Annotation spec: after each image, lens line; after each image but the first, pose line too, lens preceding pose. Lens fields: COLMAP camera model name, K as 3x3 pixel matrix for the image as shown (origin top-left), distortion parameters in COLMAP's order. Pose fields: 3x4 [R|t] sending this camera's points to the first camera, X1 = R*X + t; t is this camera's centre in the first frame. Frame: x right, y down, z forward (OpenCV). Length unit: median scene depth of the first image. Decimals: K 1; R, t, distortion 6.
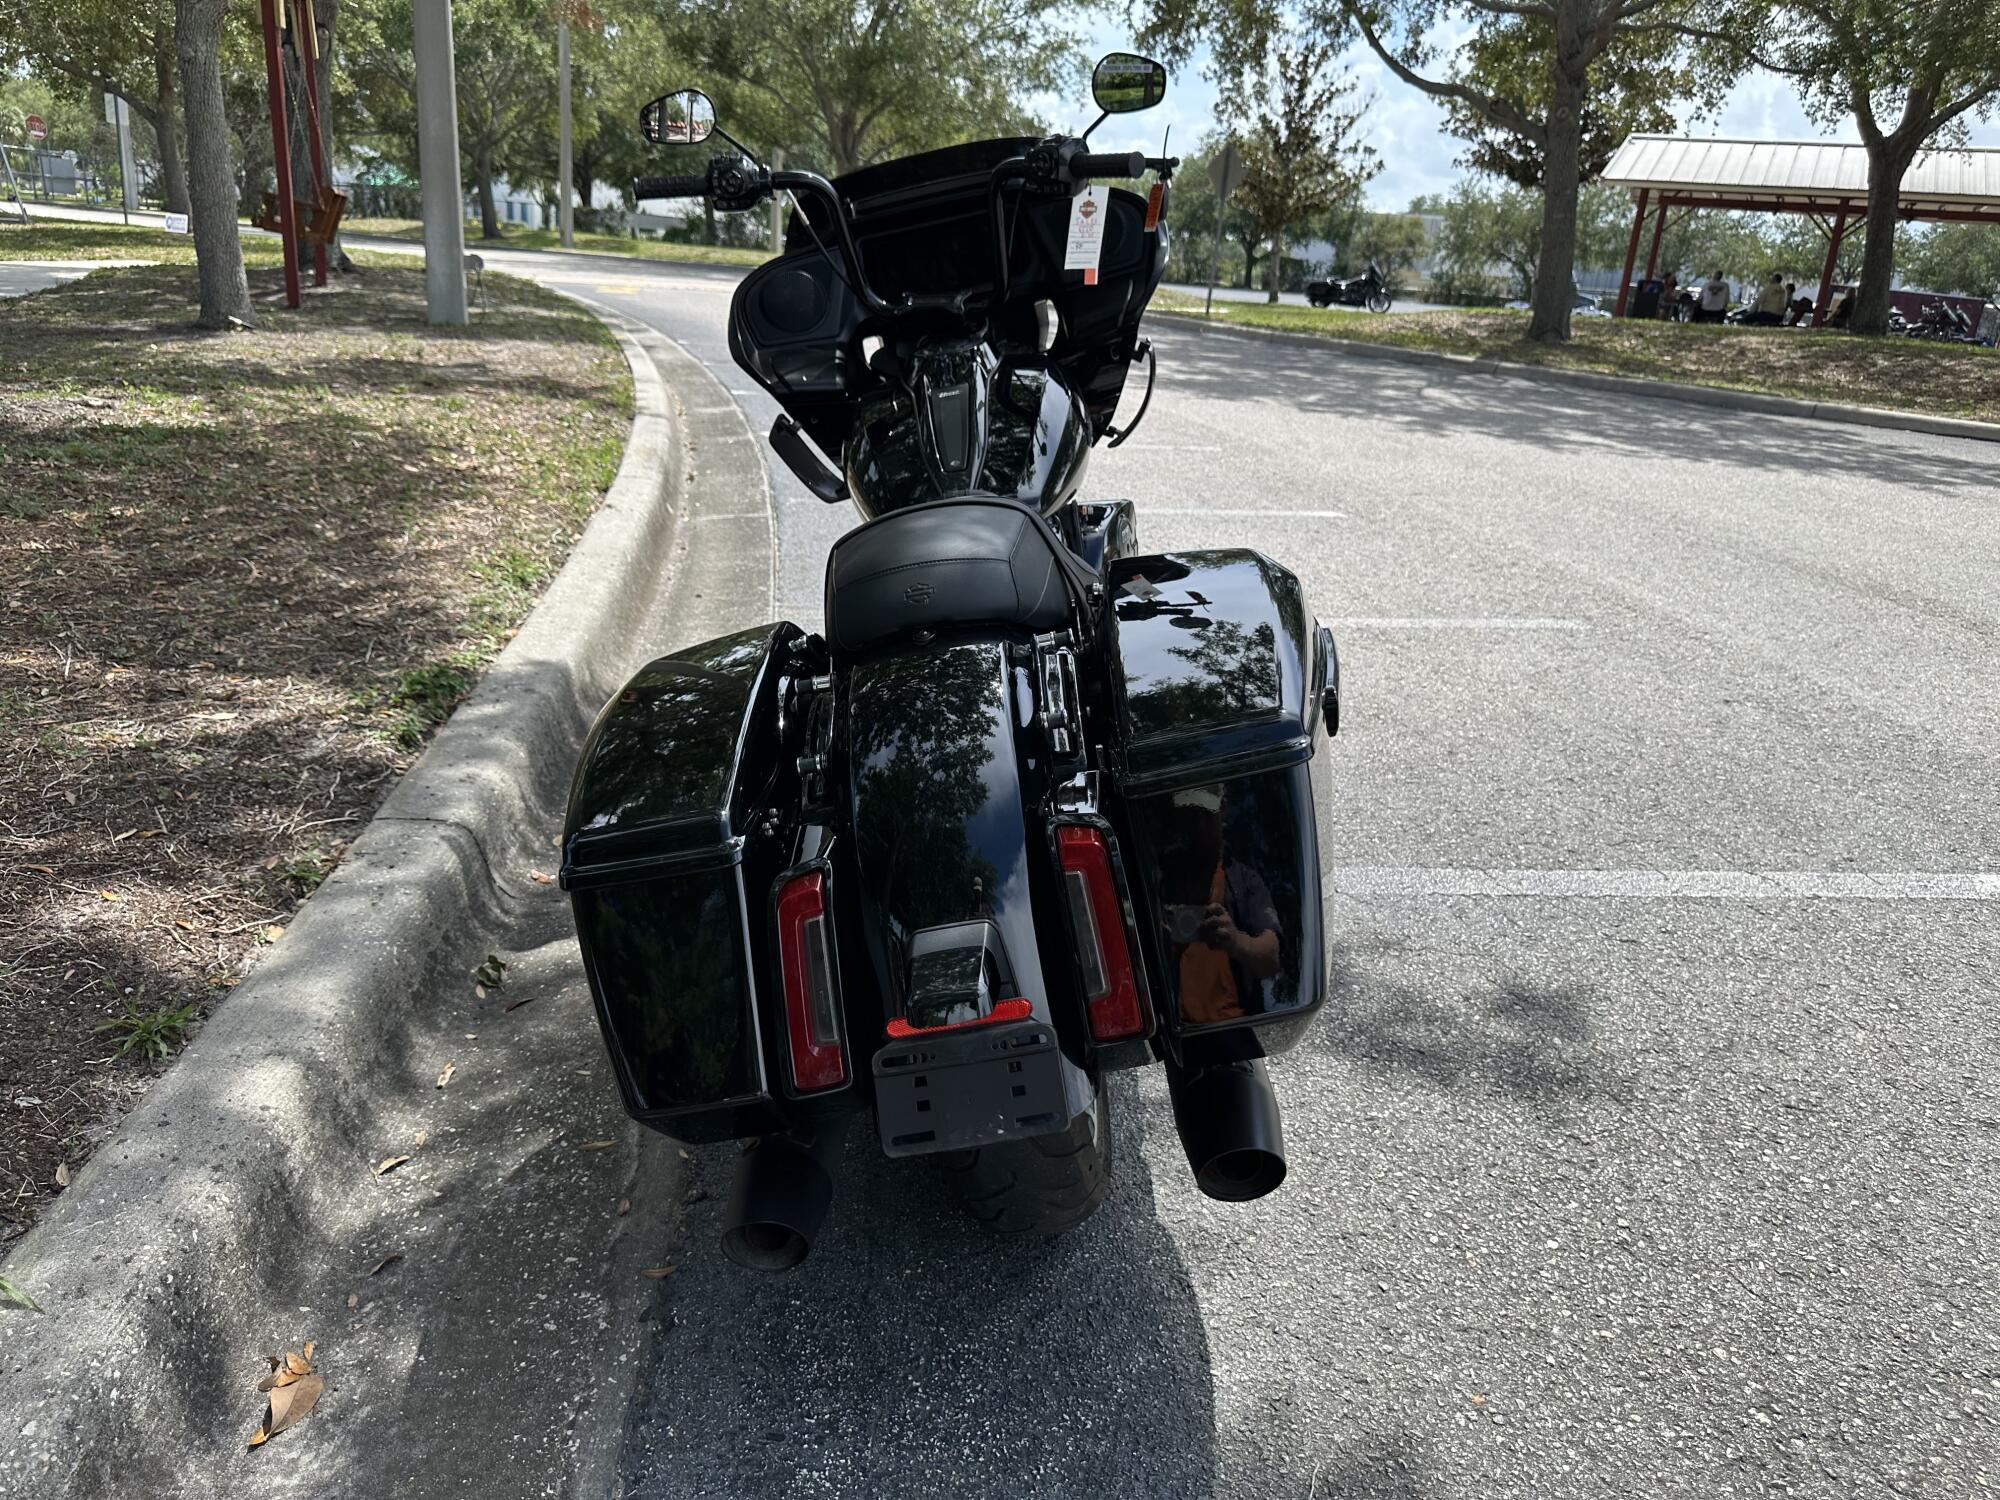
lens RADIAL K [[1423.3, 0, 1010.1], [0, 1423.3, 737.4], [0, 0, 1]] dist [0.007157, -0.024773]
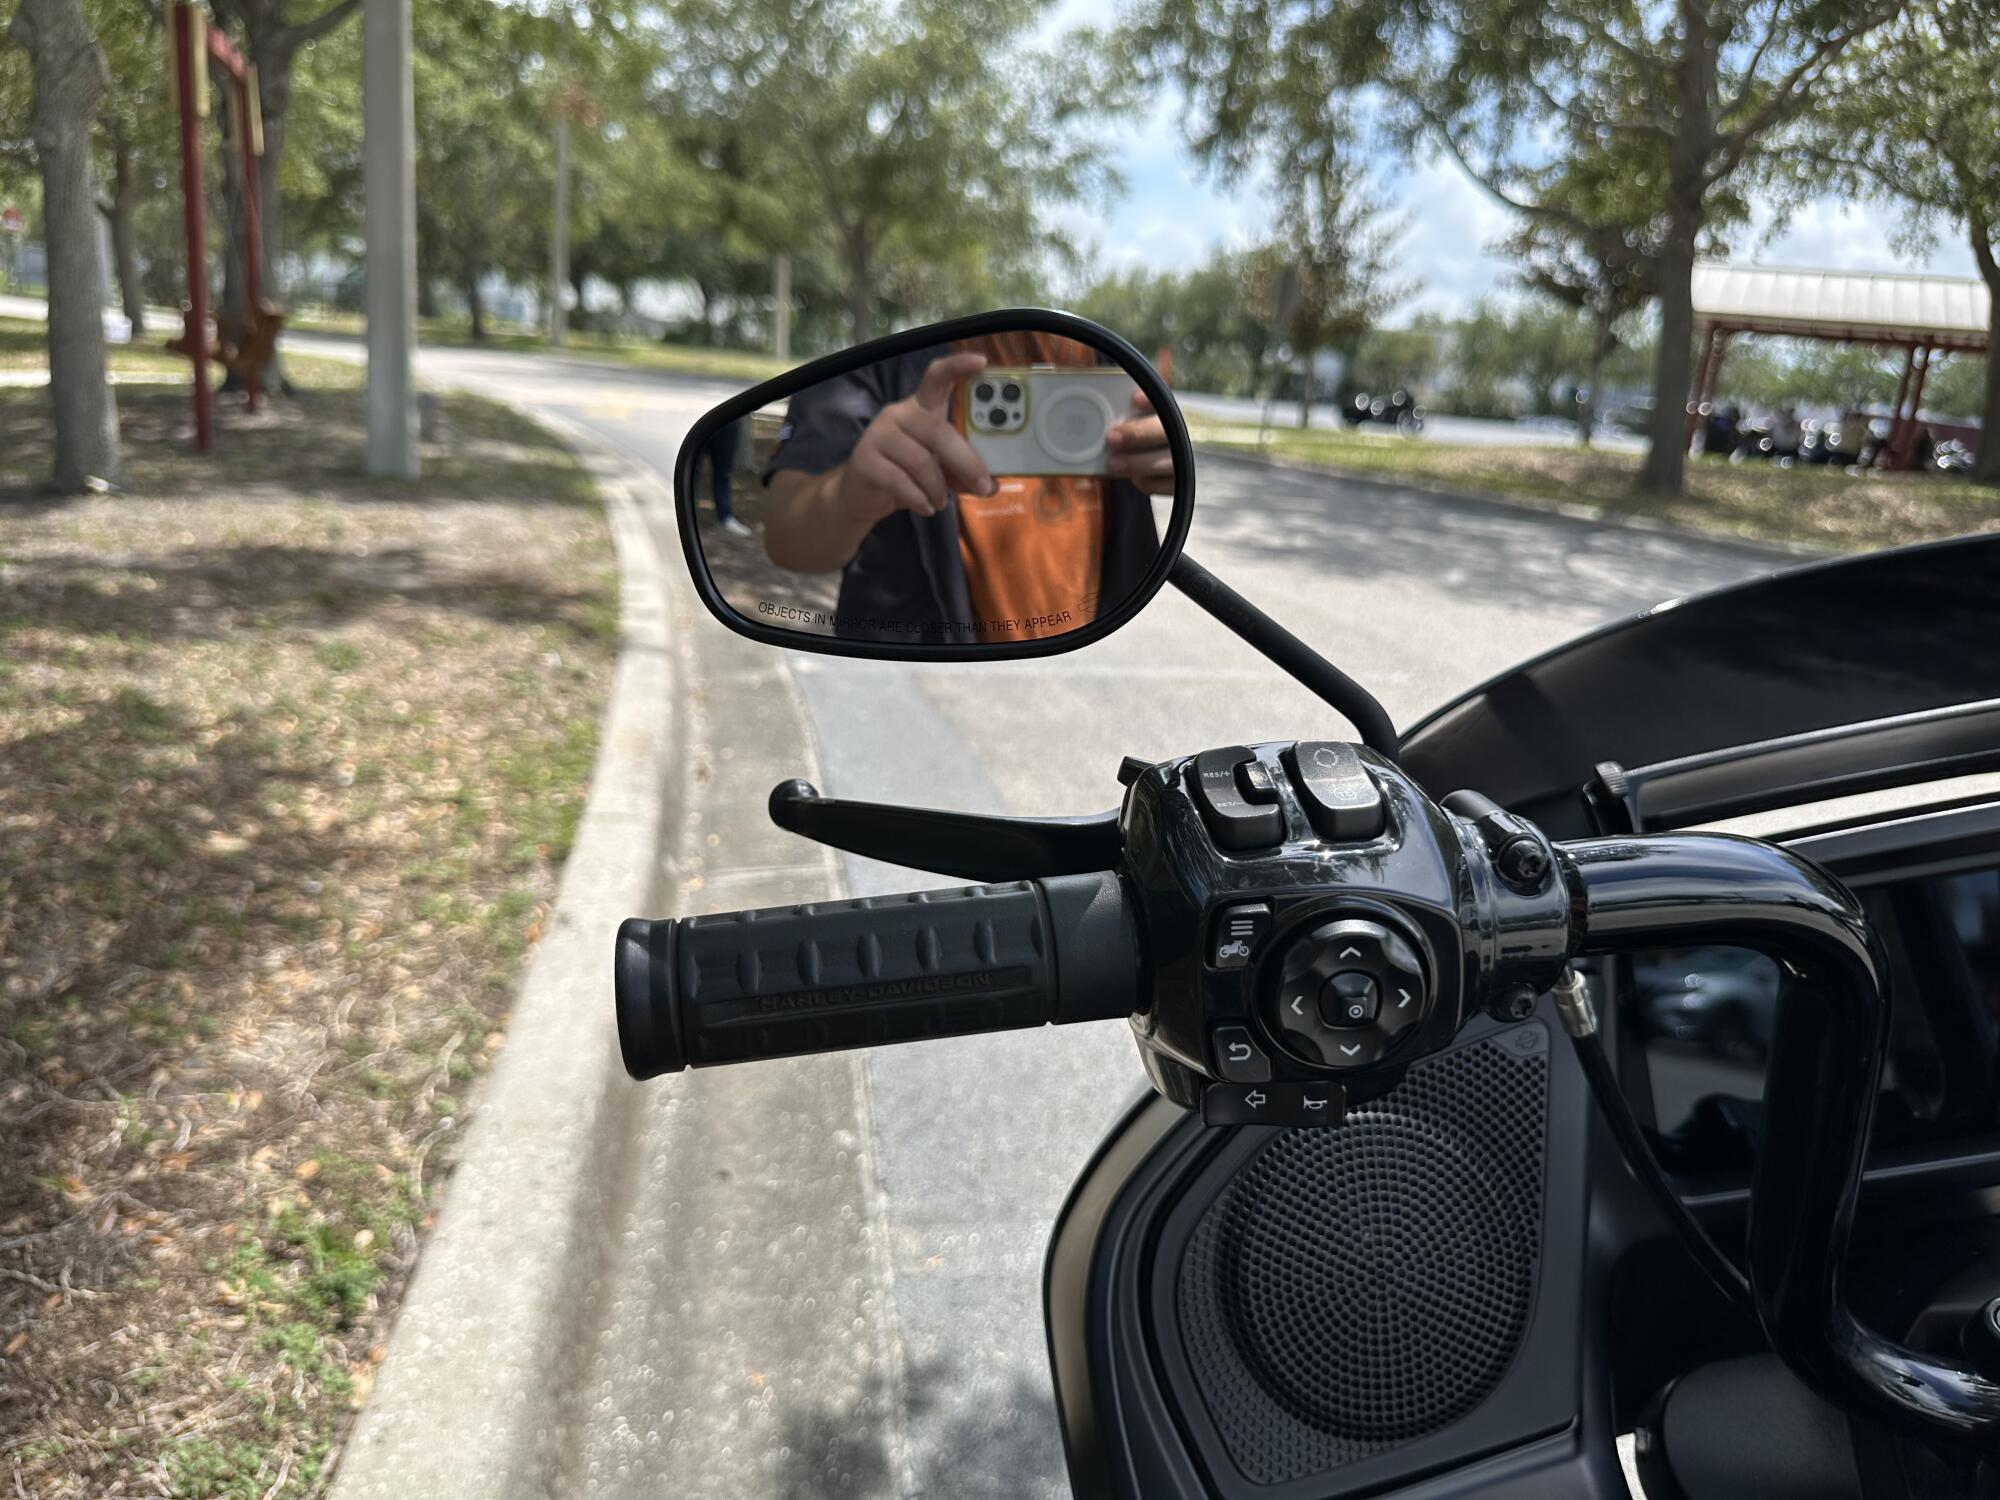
lens RADIAL K [[1423.3, 0, 990.0], [0, 1423.3, 742.7], [0, 0, 1]] dist [0.007157, -0.024773]
pose [[0.999808, 0.019600, 0.000214, -0.031161], [-0.019549, 0.997899, -0.061770, -0.053535], [-0.001424, 0.061754, 0.998090, 0.116360]]
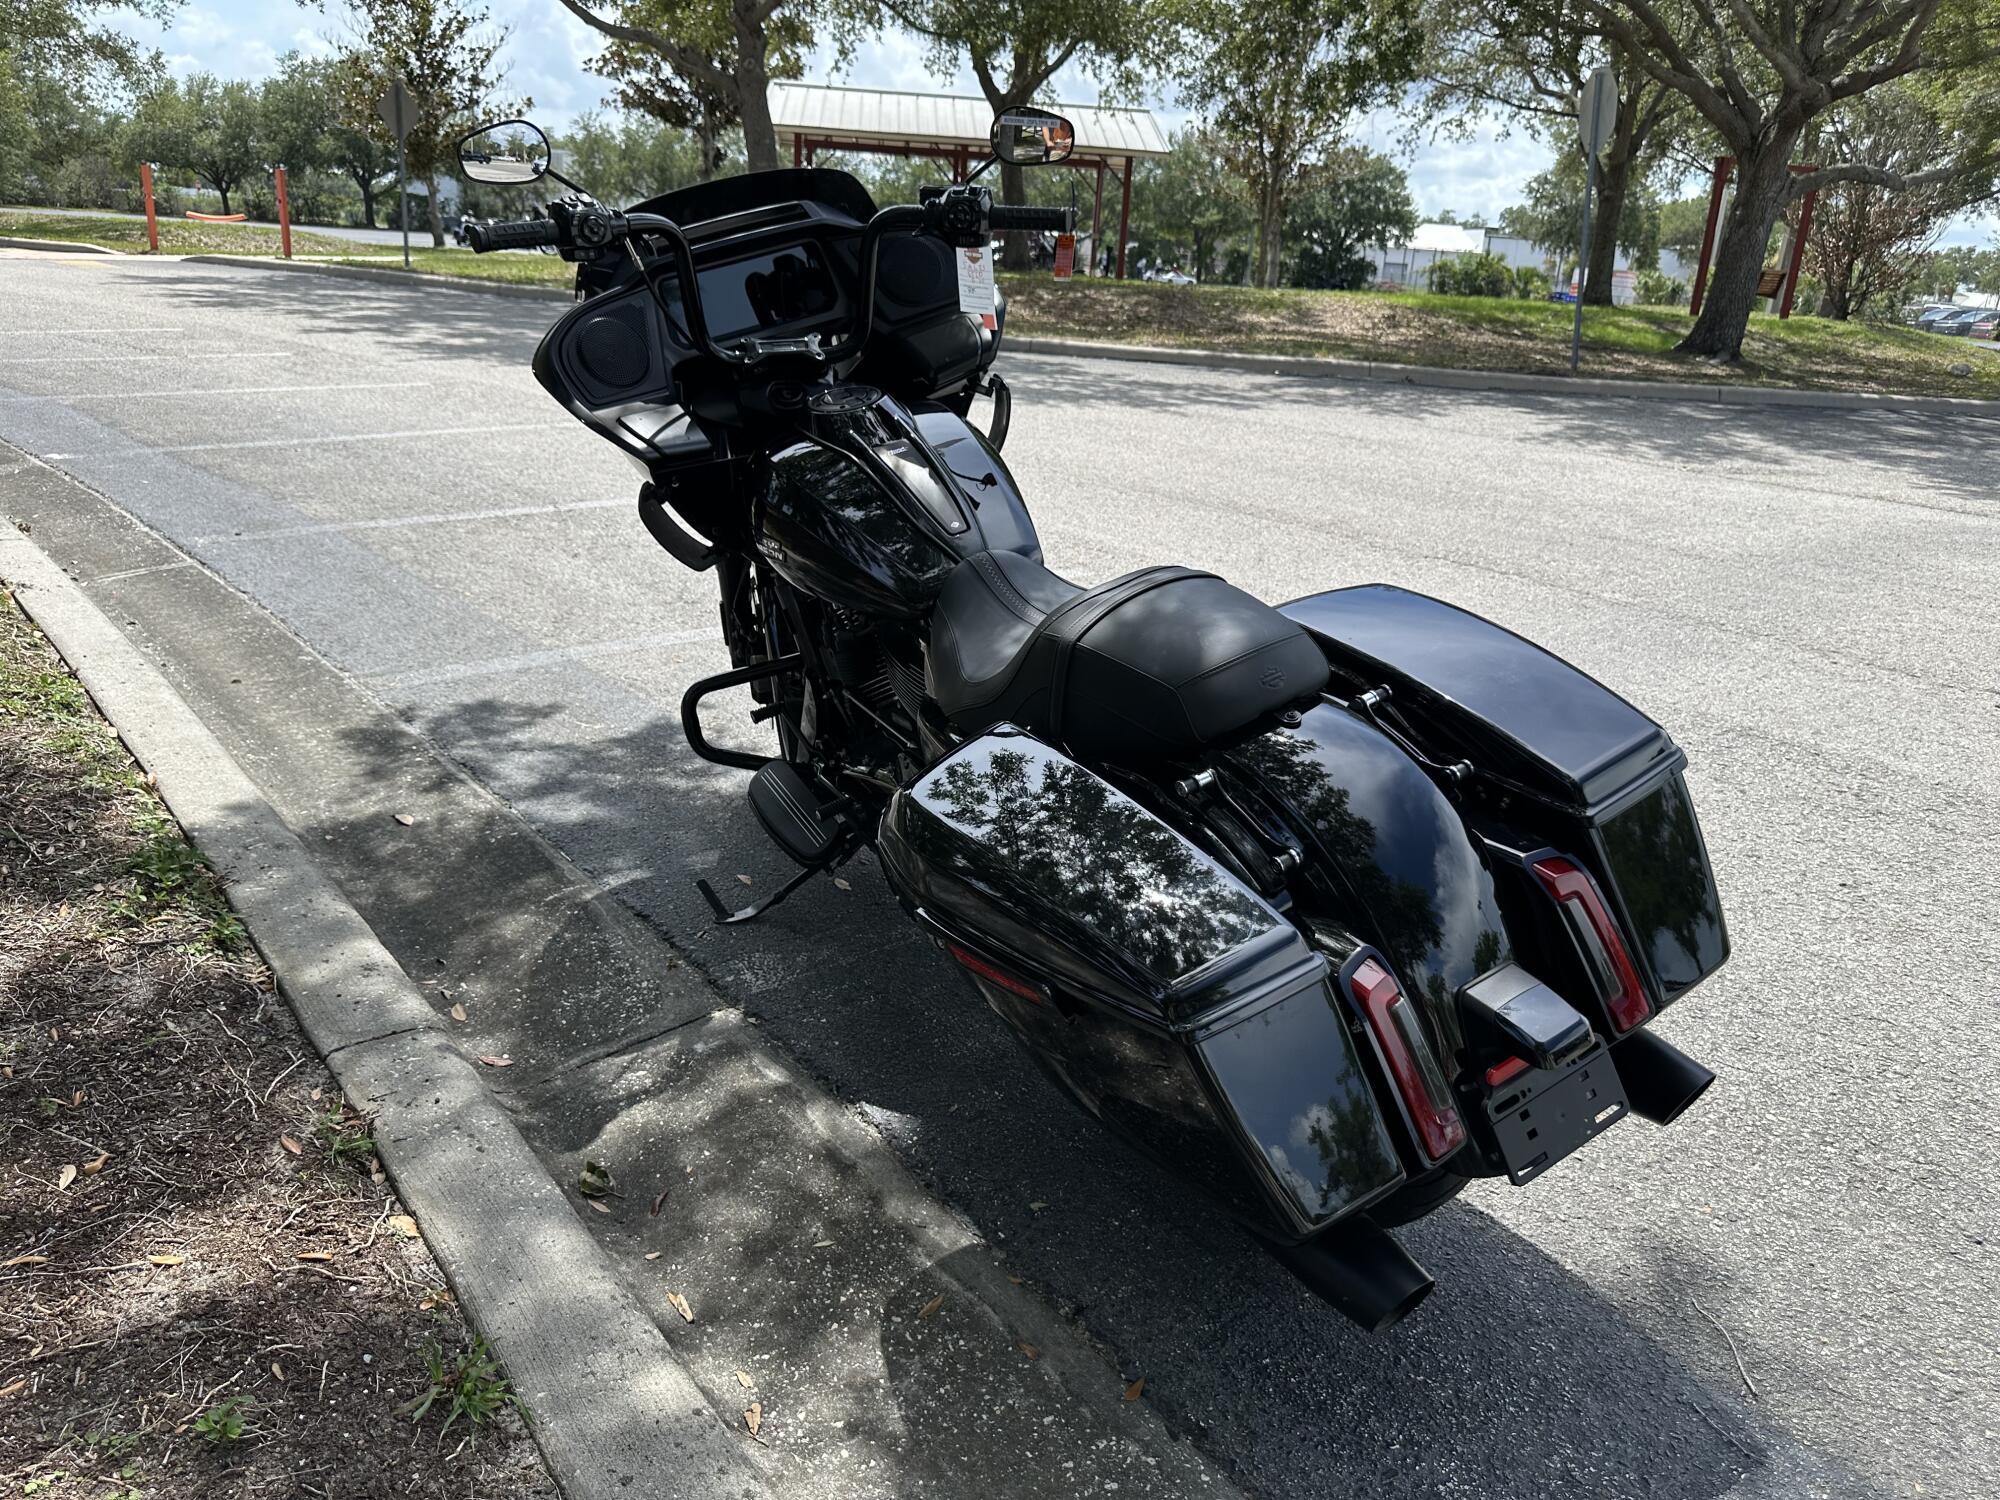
lens RADIAL K [[1423.3, 0, 999.1], [0, 1423.3, 734.4], [0, 0, 1]] dist [0.007157, -0.024773]
pose [[0.841899, -0.193419, 0.503781, -0.065022], [0.172584, 0.981035, 0.088237, -0.015835], [-0.511294, 0.012657, 0.859313, 0.016313]]
